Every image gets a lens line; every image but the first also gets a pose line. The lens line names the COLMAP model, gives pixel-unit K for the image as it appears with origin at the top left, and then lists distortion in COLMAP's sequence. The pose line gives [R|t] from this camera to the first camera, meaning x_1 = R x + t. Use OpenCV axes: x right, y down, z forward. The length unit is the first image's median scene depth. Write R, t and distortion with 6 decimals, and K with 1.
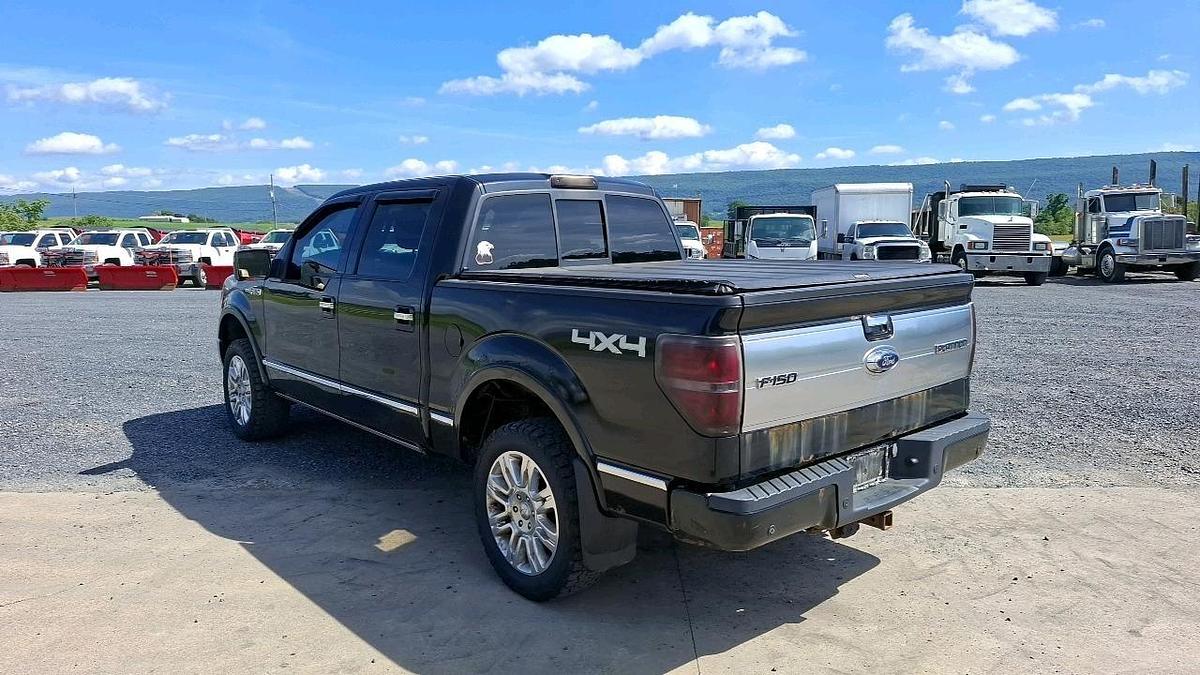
lens RADIAL K [[821.1, 0, 600.7], [0, 821.1, 330.8], [0, 0, 1]] dist [0.112075, -0.145455]
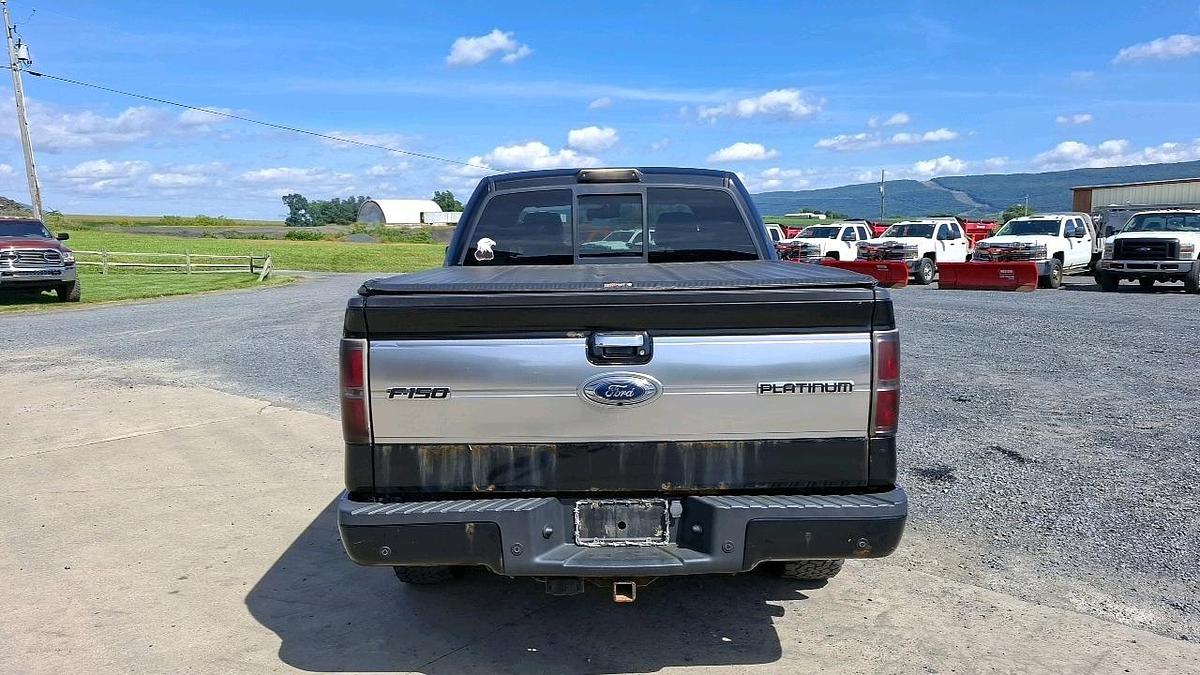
lens RADIAL K [[832.8, 0, 603.6], [0, 832.8, 339.1], [0, 0, 1]] dist [0.072144, -0.075461]
pose [[0.757465, 0.082117, -0.647691, 0.754474], [-0.072287, 0.996507, 0.041803, -0.041394], [0.648862, 0.015156, 0.760755, 0.337176]]
